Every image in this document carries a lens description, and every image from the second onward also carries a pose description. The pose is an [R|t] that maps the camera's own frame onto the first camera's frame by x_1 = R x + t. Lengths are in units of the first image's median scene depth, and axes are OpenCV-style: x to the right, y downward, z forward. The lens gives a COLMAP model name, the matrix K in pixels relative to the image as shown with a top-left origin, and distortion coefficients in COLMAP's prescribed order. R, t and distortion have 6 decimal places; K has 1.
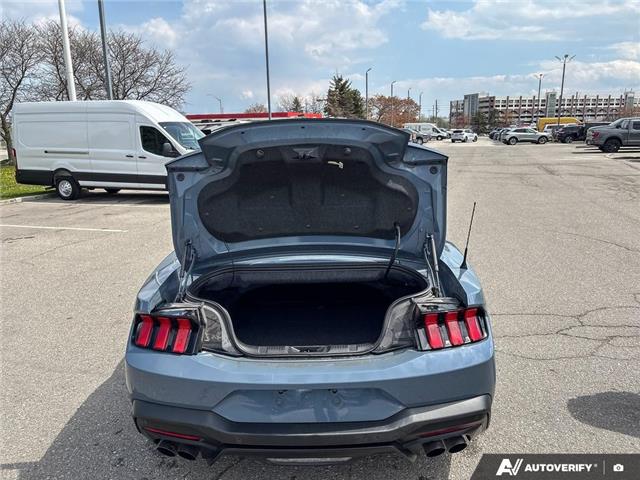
lens RADIAL K [[490.3, 0, 320.0], [0, 490.3, 240.0], [0, 0, 1]] dist [0.056767, -0.079372]
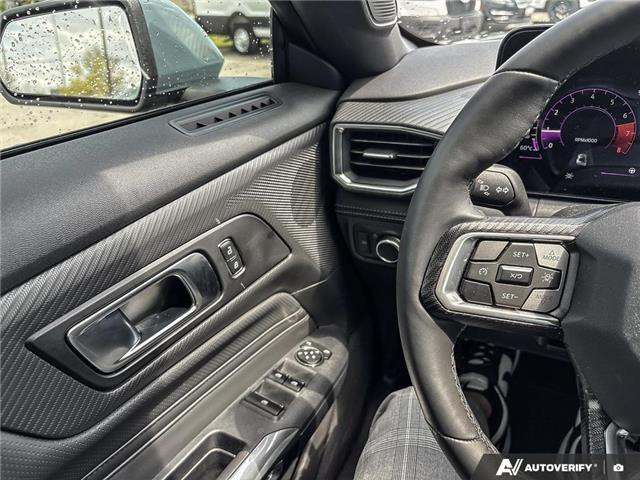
lens RADIAL K [[496.6, 0, 316.7], [0, 496.6, 239.1], [0, 0, 1]] dist [0.012330, -0.029466]
pose [[0.894013, 0.168782, -0.415033, -0.020822], [-0.058261, 0.962259, 0.265825, -0.010485], [0.444236, -0.213471, 0.870106, 0.165197]]
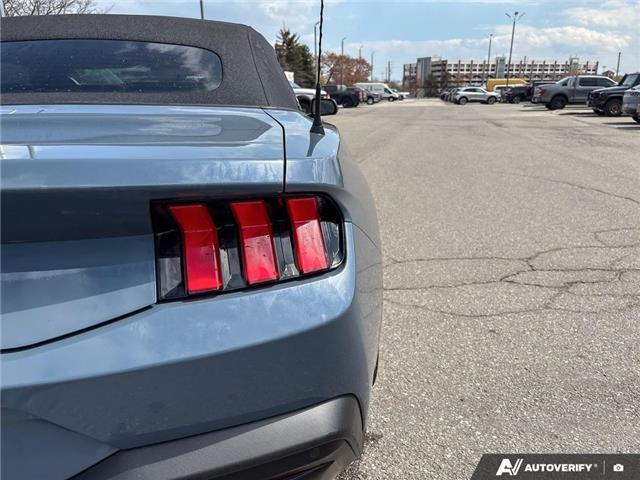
lens RADIAL K [[489.1, 0, 325.7], [0, 489.1, 247.1], [0, 0, 1]] dist [0.011728, 0.002195]
pose [[0.994965, -0.020635, 0.098077, 0.024200], [0.012536, 0.996513, 0.082488, 0.012265], [-0.099437, -0.080843, 0.991754, 0.049719]]
